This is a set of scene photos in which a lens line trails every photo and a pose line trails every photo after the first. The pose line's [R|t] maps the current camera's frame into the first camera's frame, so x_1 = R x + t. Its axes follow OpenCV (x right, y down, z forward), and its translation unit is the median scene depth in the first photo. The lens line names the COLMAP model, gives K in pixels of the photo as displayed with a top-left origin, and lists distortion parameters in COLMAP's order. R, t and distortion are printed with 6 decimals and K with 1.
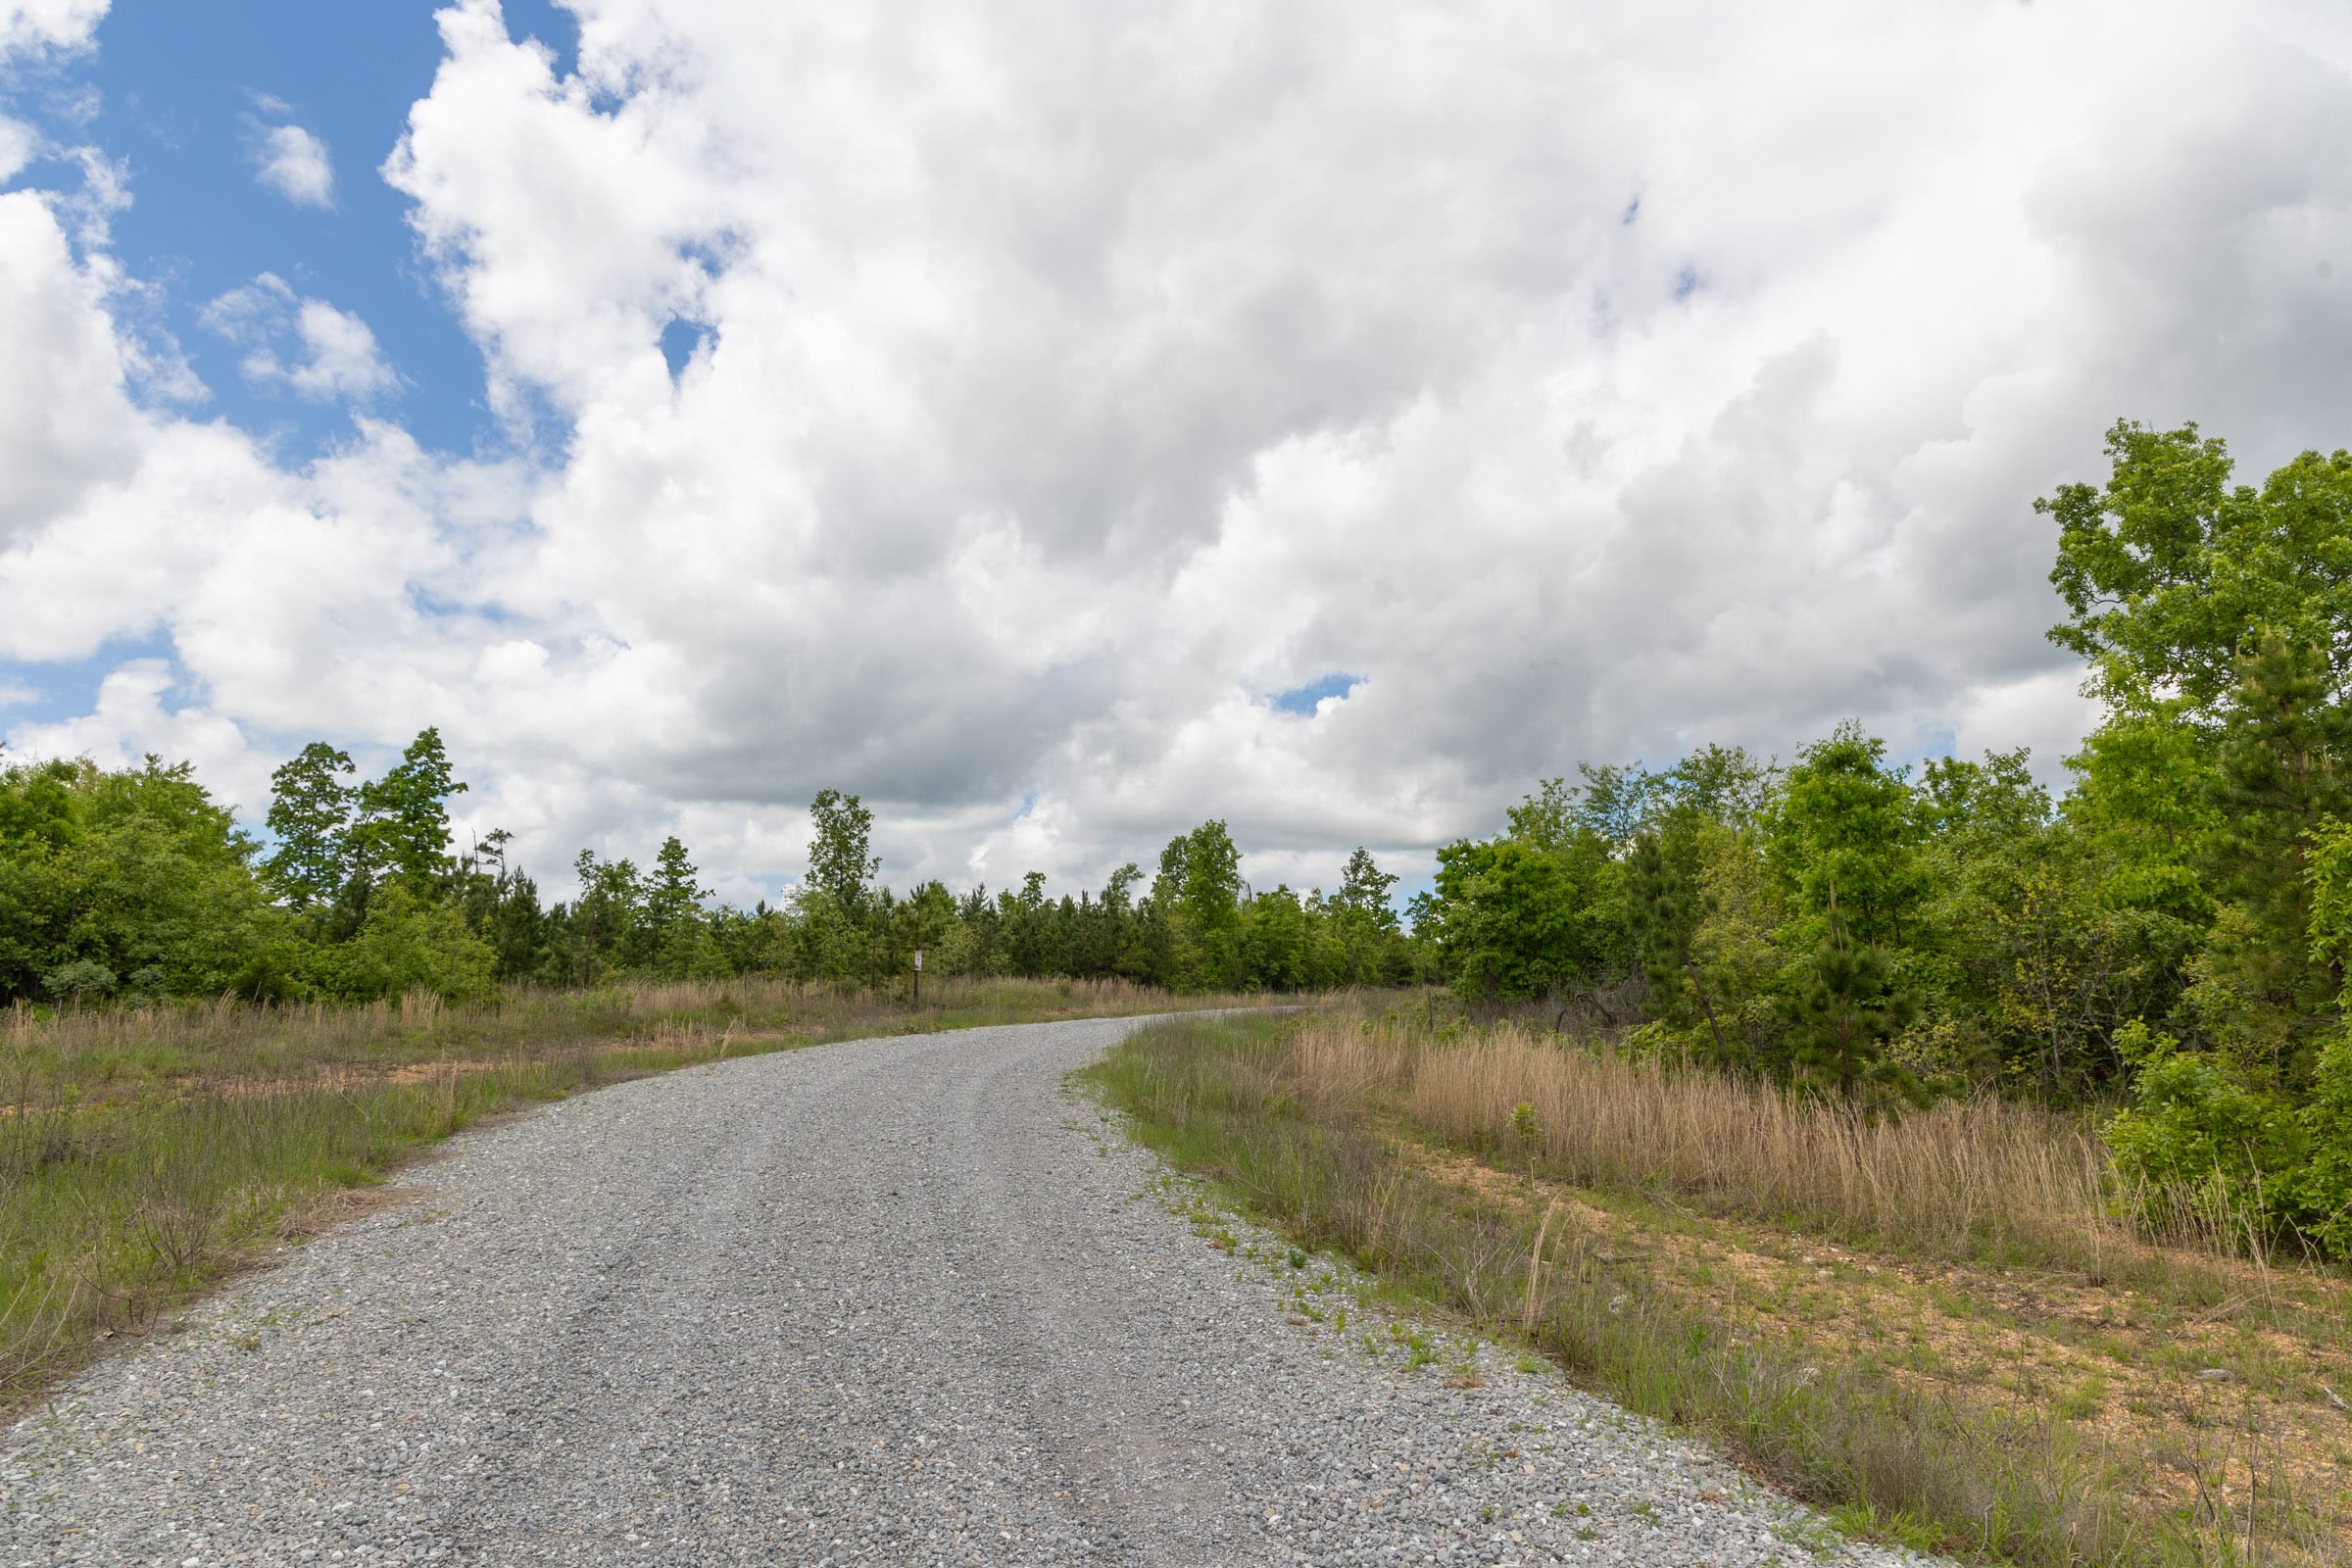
lens RADIAL K [[1602.0, 0, 1181.0], [0, 1602.0, 764.7], [0, 0, 1]] dist [0.001860, 0.002605]
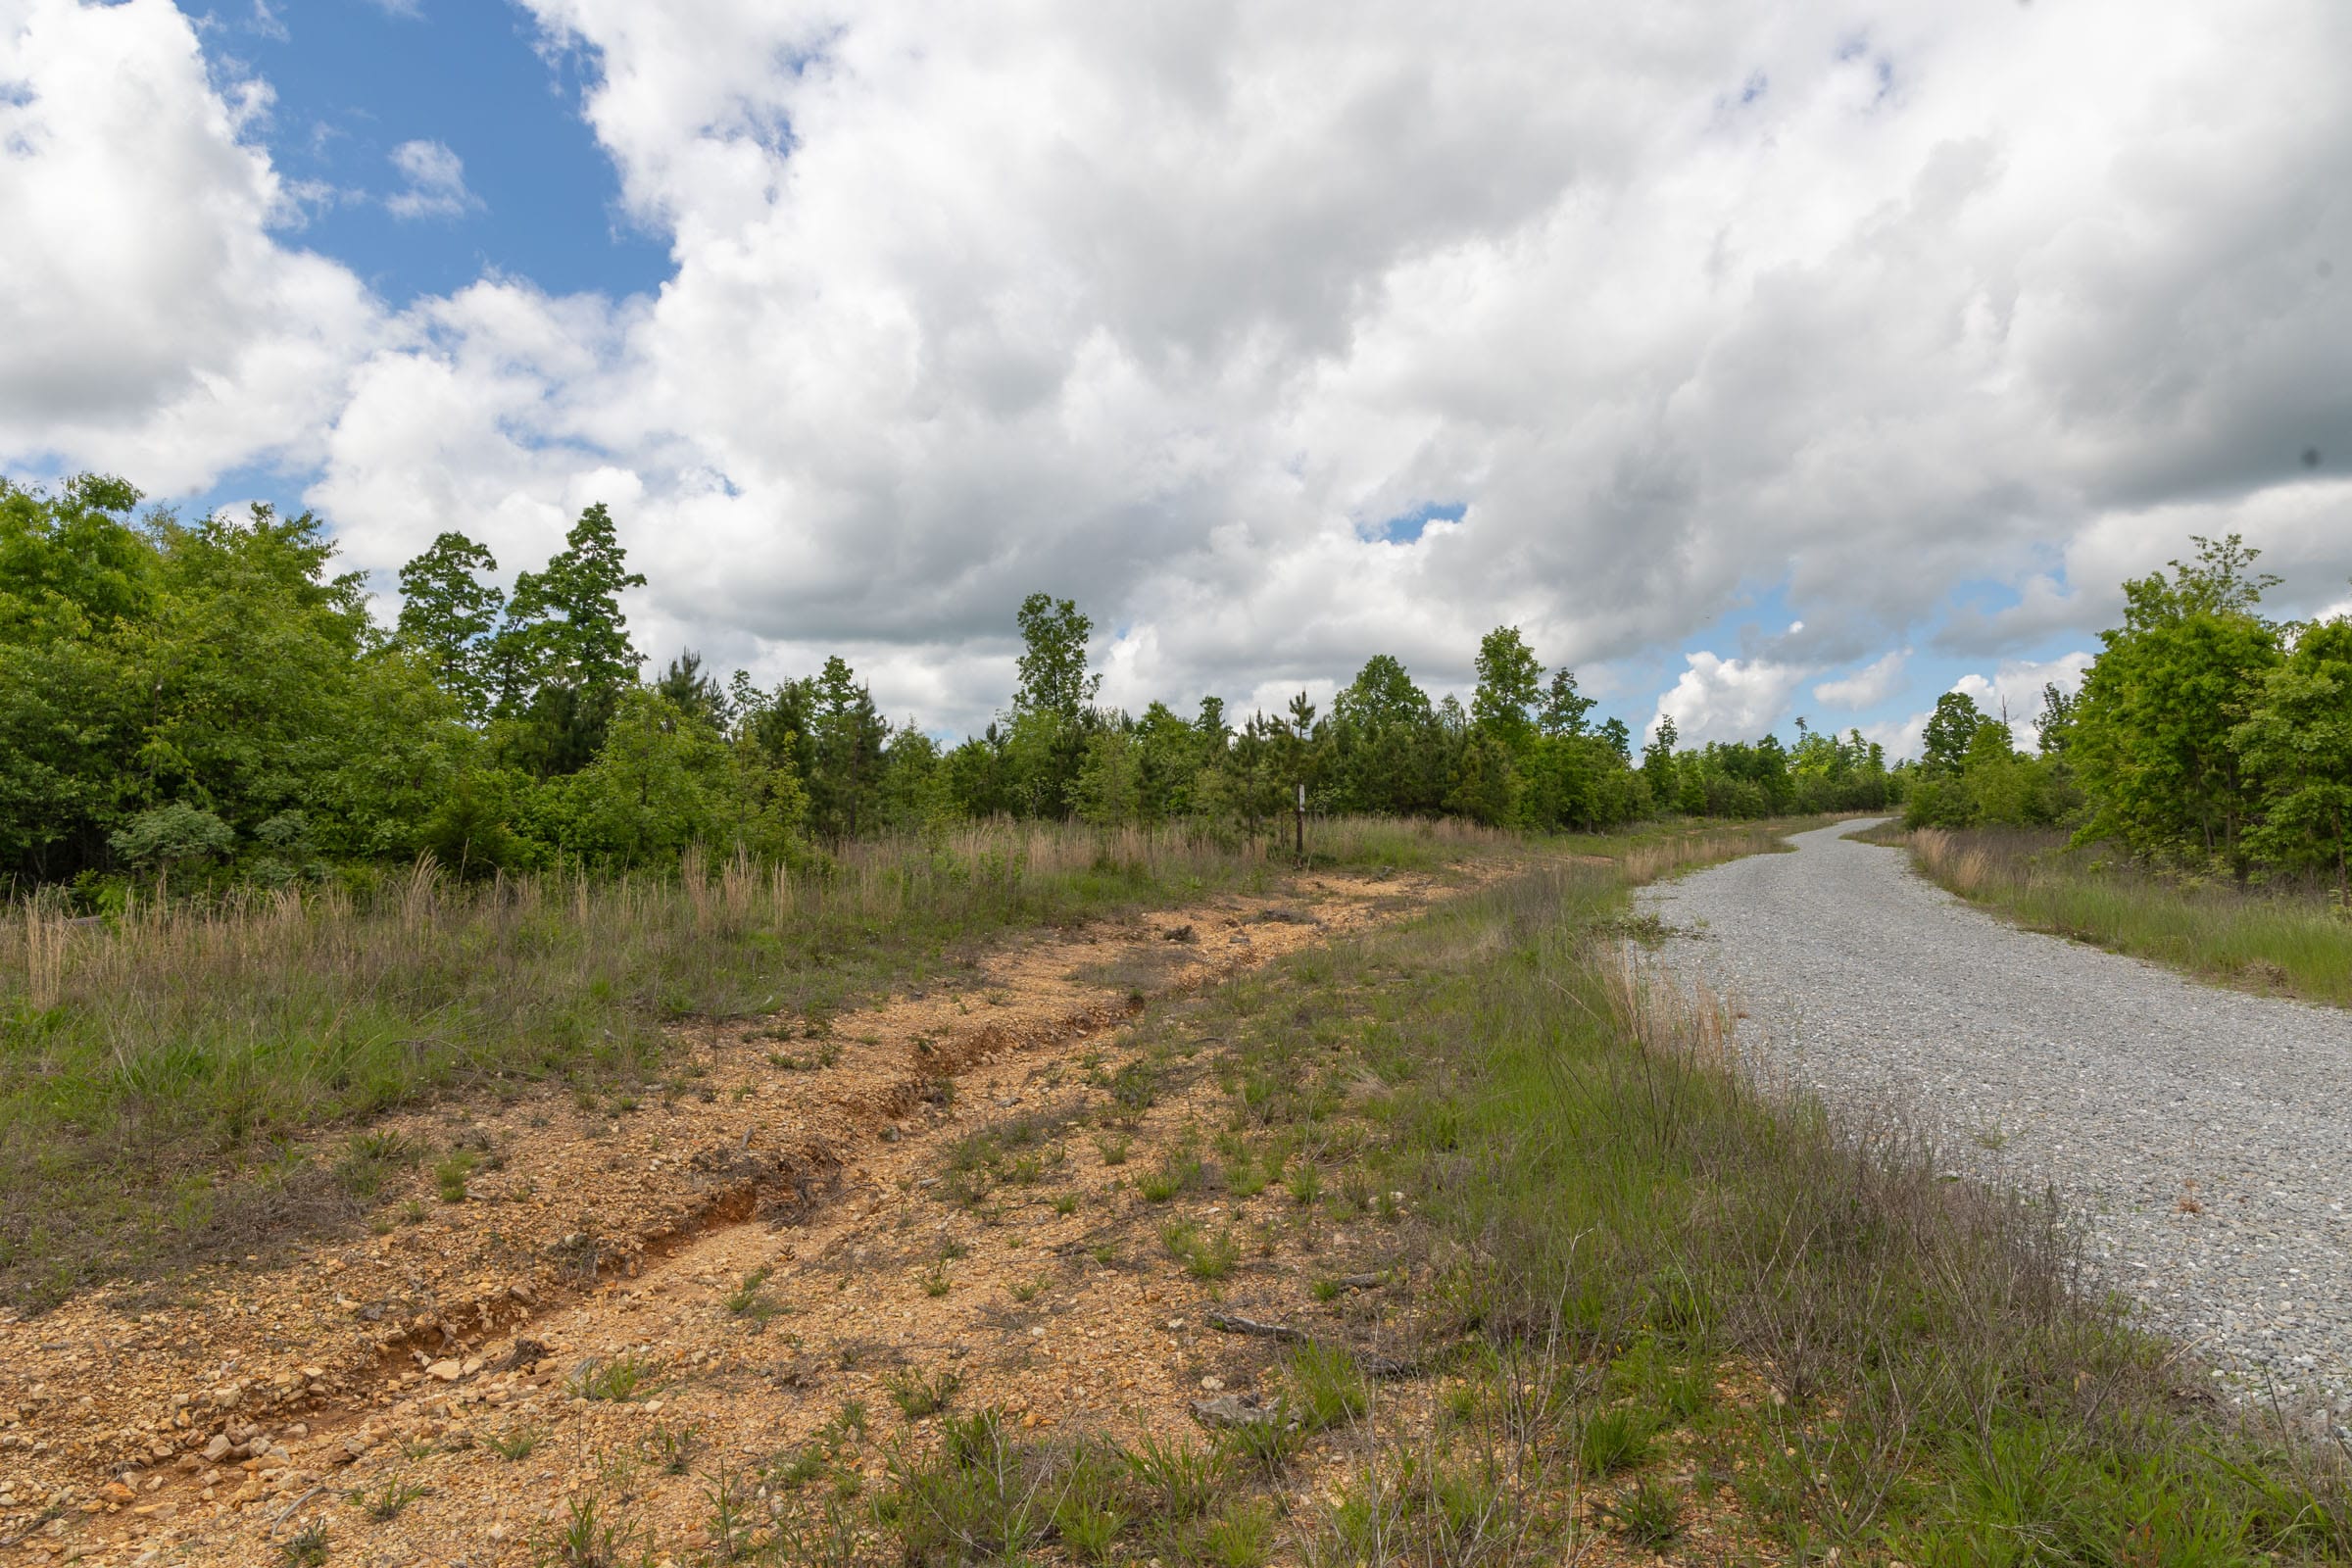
lens RADIAL K [[1592.5, 0, 1199.2], [0, 1592.5, 789.1], [0, 0, 1]] dist [-0.002912, -0.002083]
pose [[0.999316, -0.002467, -0.036886, -0.127820], [0.006848, 0.992856, 0.119122, 0.022164], [0.036328, -0.119293, 0.992194, 0.193650]]
